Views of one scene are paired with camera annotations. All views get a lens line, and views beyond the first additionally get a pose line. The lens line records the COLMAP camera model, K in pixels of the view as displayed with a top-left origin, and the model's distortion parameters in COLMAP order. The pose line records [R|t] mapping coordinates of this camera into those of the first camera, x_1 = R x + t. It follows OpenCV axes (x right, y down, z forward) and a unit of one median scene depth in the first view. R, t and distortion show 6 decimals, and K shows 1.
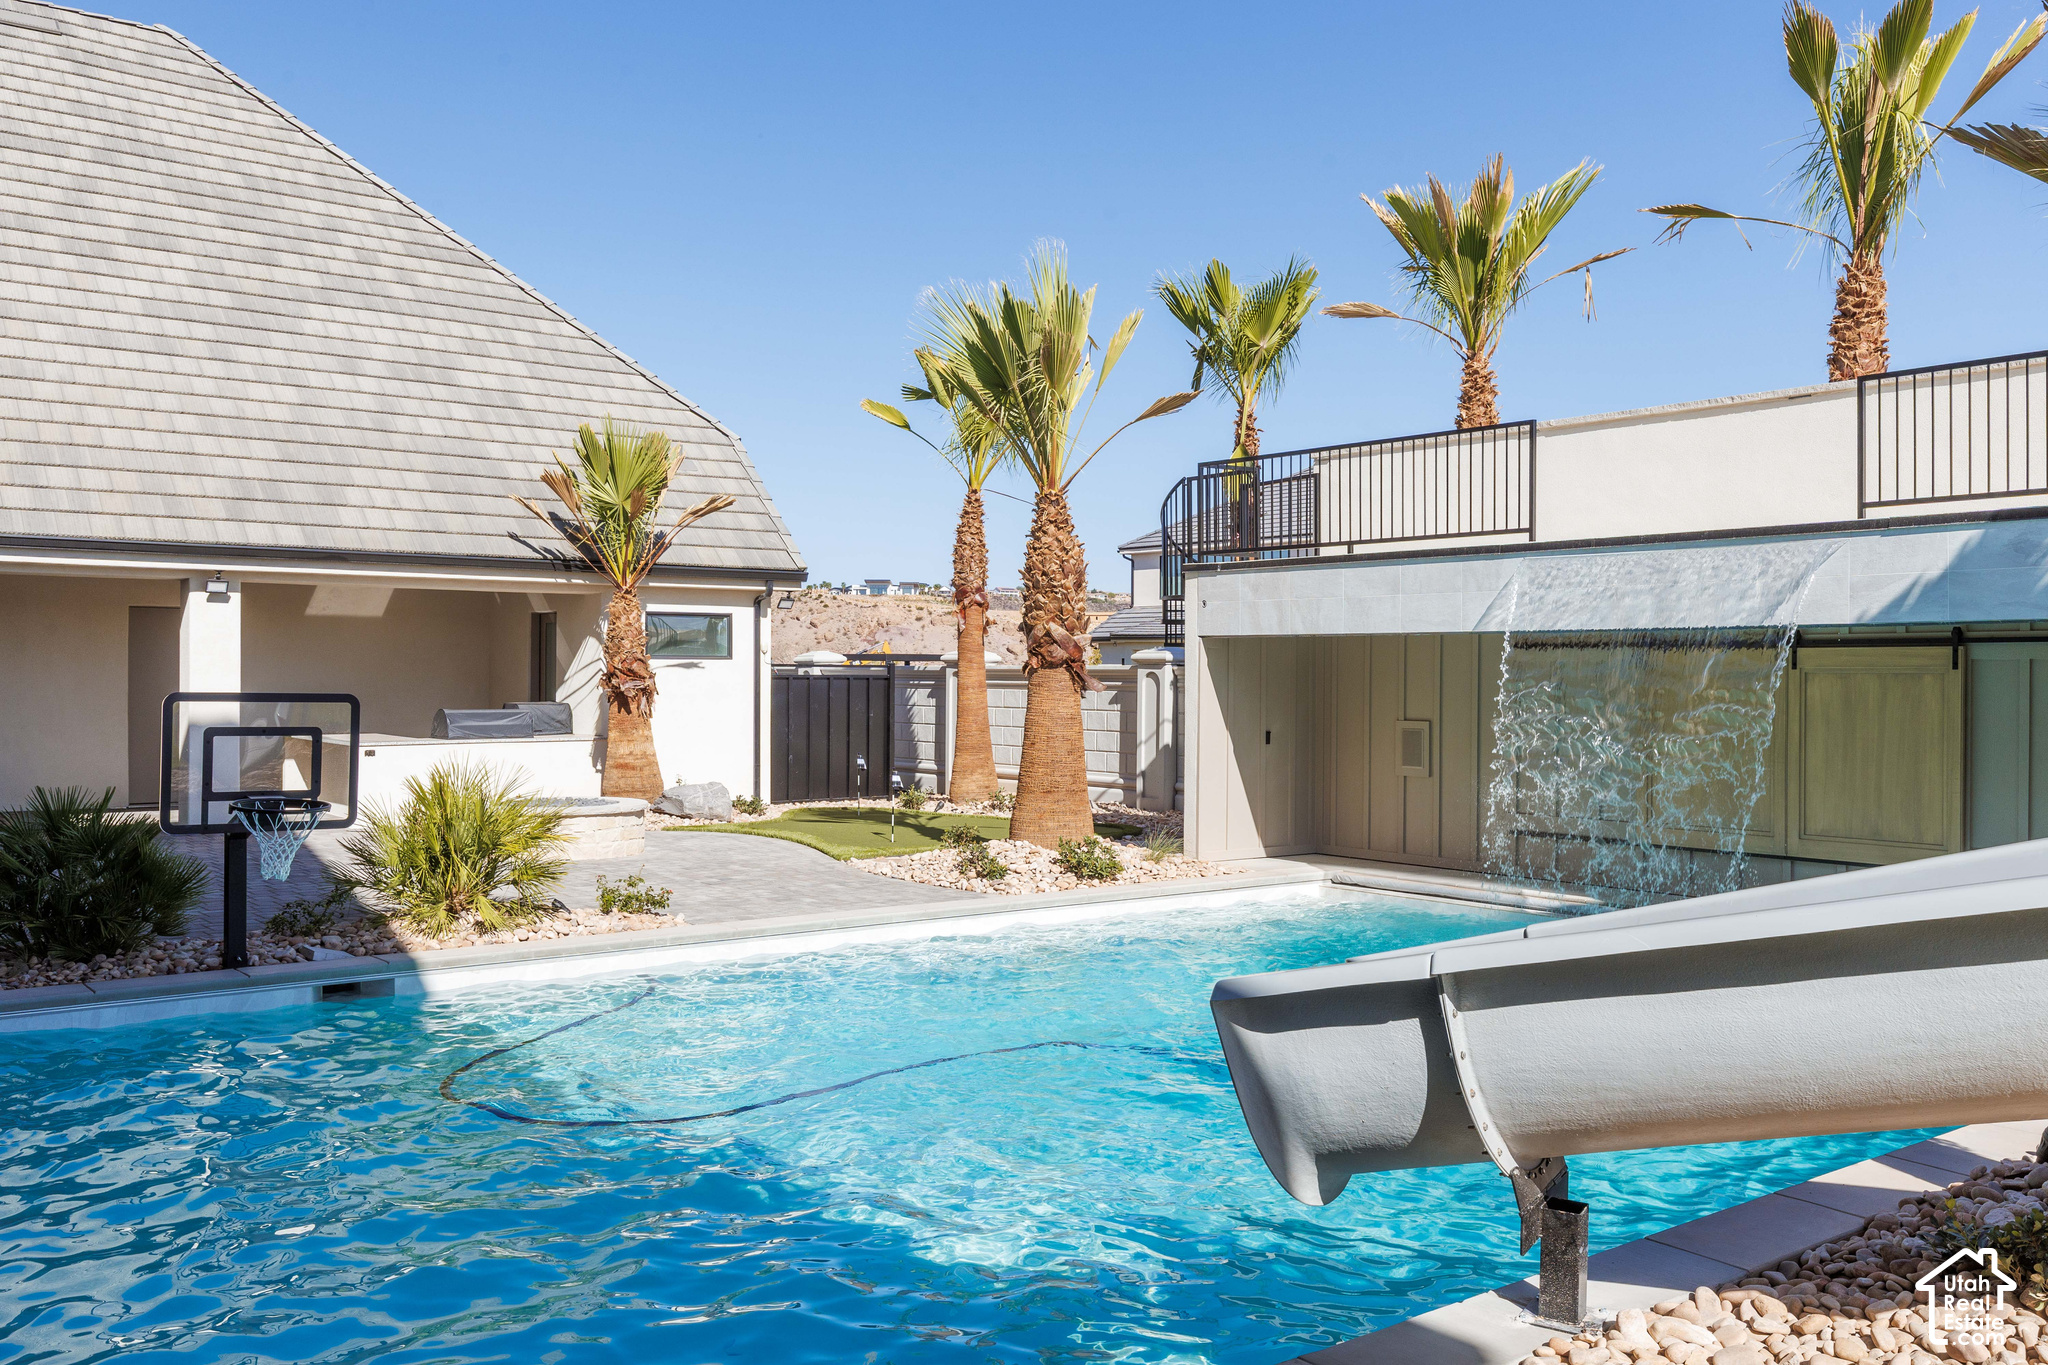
lens RADIAL K [[1717.6, 0, 1025.1], [0, 1717.6, 678.7], [0, 0, 1]] dist [0.006643, 0.005572]
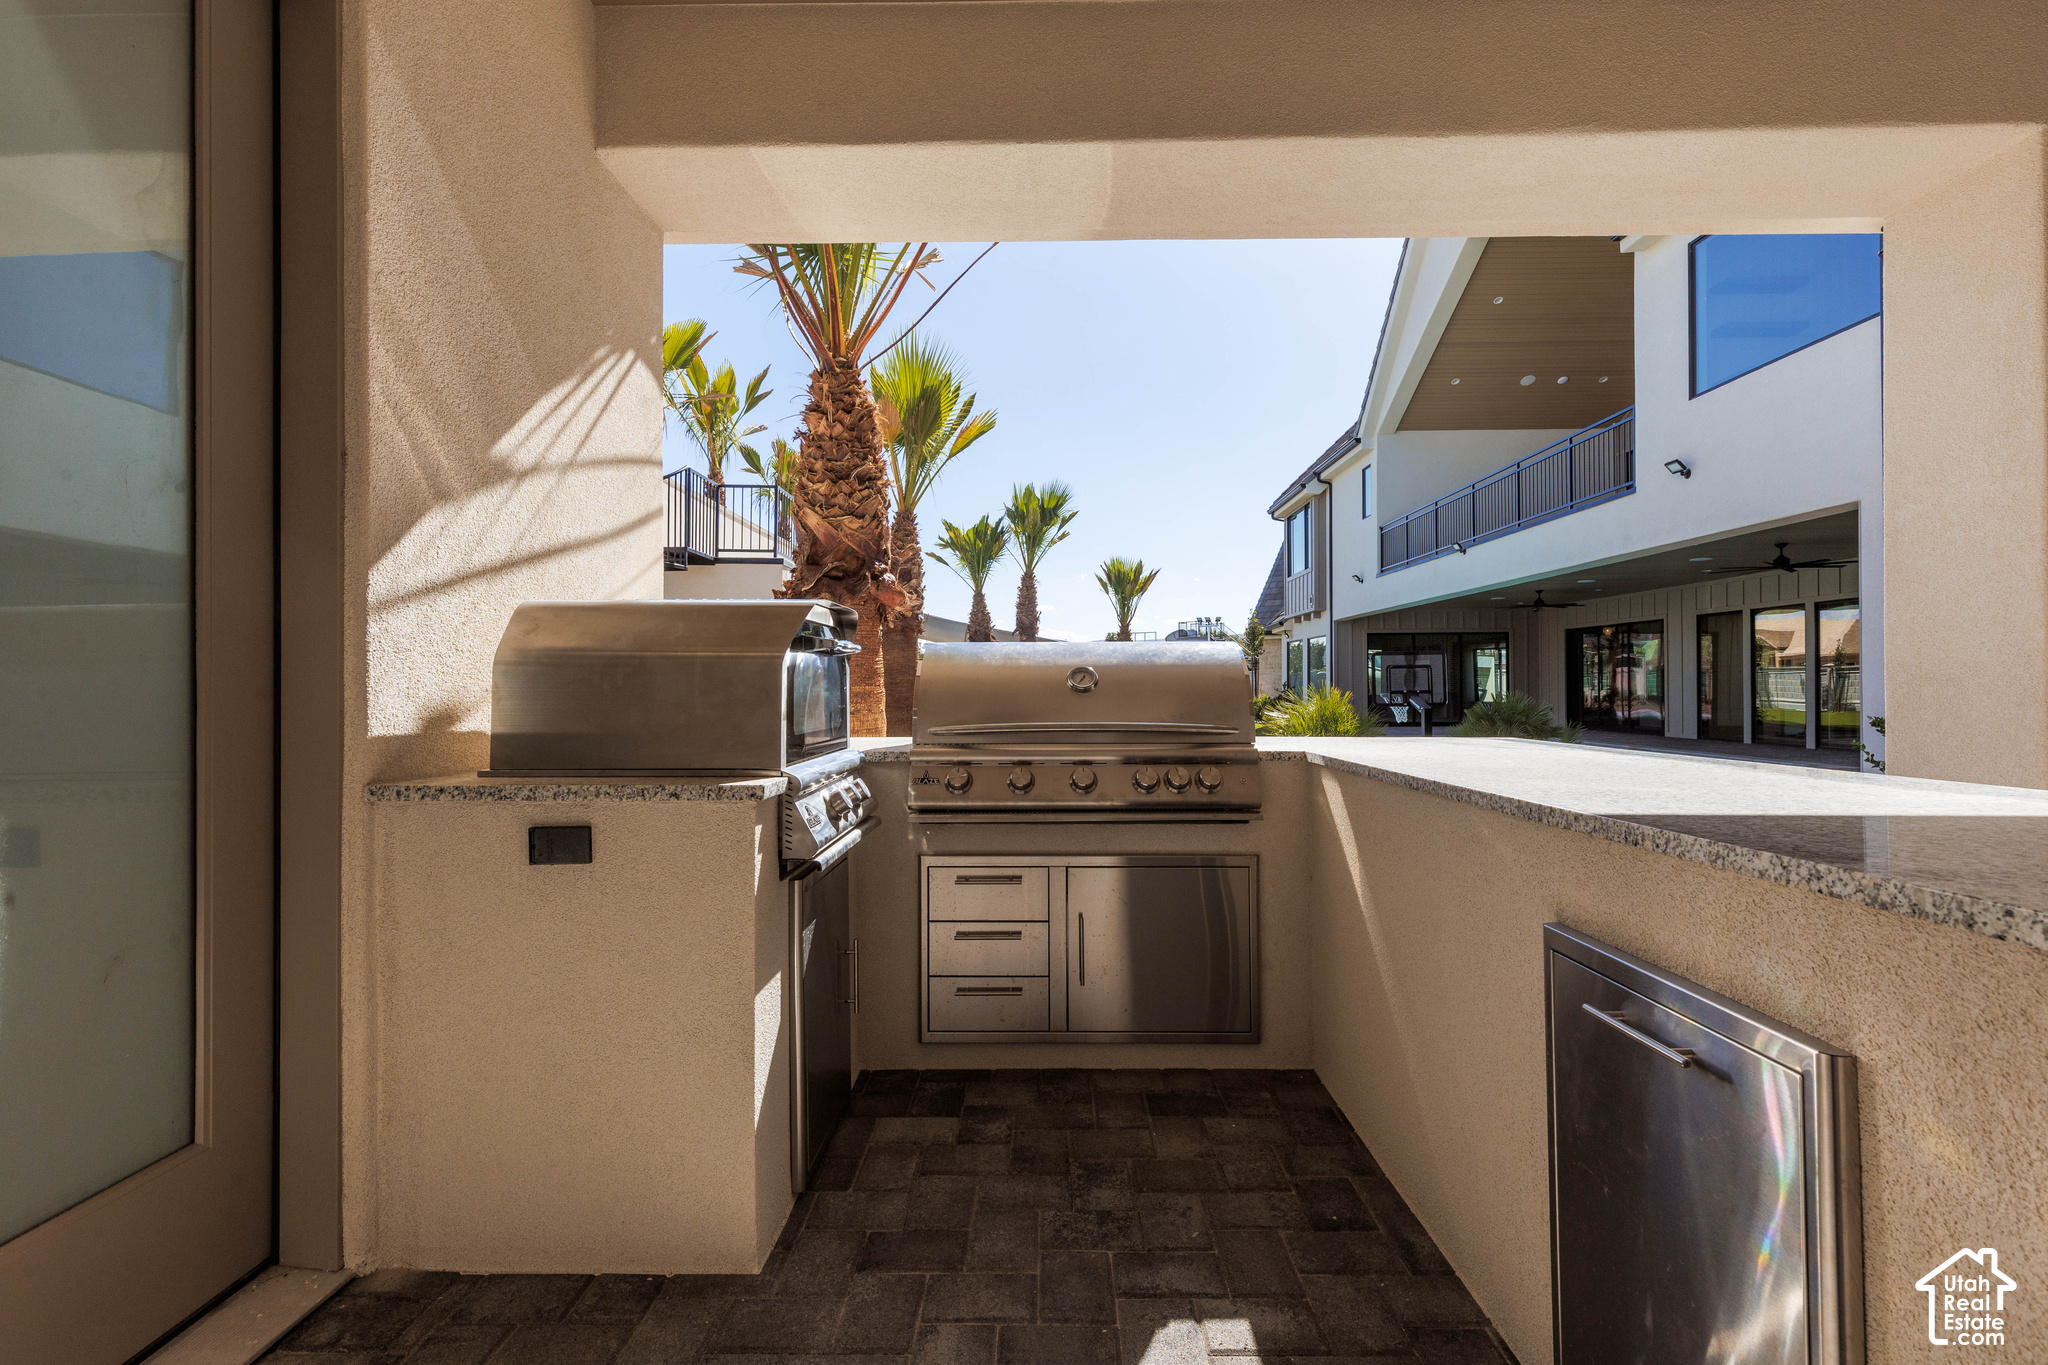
lens RADIAL K [[917.9, 0, 1041.1], [0, 917.9, 679.4], [0, 0, 1]] dist [0.003477, 0.000872]
pose [[-0.781310, -0.005327, 0.624120, -0.446440], [-0.006418, 0.999979, 0.000501, 0.042369], [-0.624110, -0.003614, -0.781328, 1.588198]]
